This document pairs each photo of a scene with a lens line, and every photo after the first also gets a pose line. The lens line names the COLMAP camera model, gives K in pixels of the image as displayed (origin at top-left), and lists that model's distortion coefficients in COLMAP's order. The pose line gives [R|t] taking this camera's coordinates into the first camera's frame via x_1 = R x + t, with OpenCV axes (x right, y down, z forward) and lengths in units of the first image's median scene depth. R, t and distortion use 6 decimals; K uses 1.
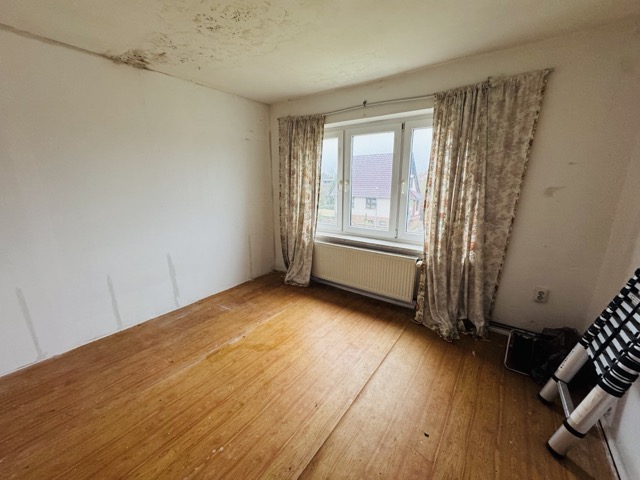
lens RADIAL K [[256.4, 0, 320.4], [0, 256.4, 239.2], [0, 0, 1]] dist [0.001732, 0.000133]
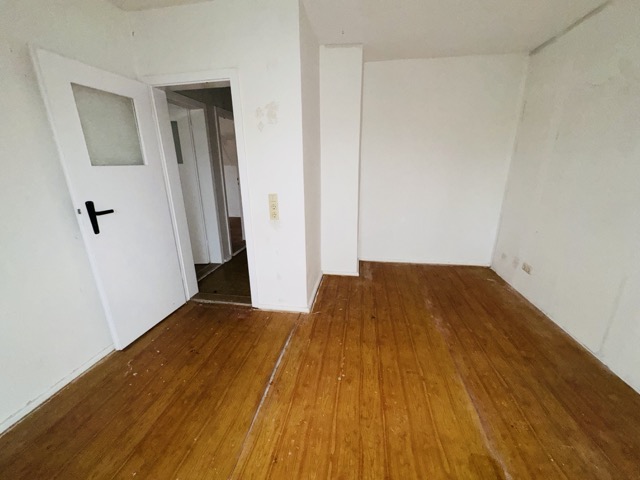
lens RADIAL K [[256.4, 0, 319.6], [0, 256.4, 238.5], [0, 0, 1]] dist [0.001732, 0.000133]
pose [[-0.895149, 0.132393, -0.425653, 0.098033], [-0.091798, 0.879662, 0.466656, -0.248984], [0.436213, 0.456801, -0.775275, 1.298472]]
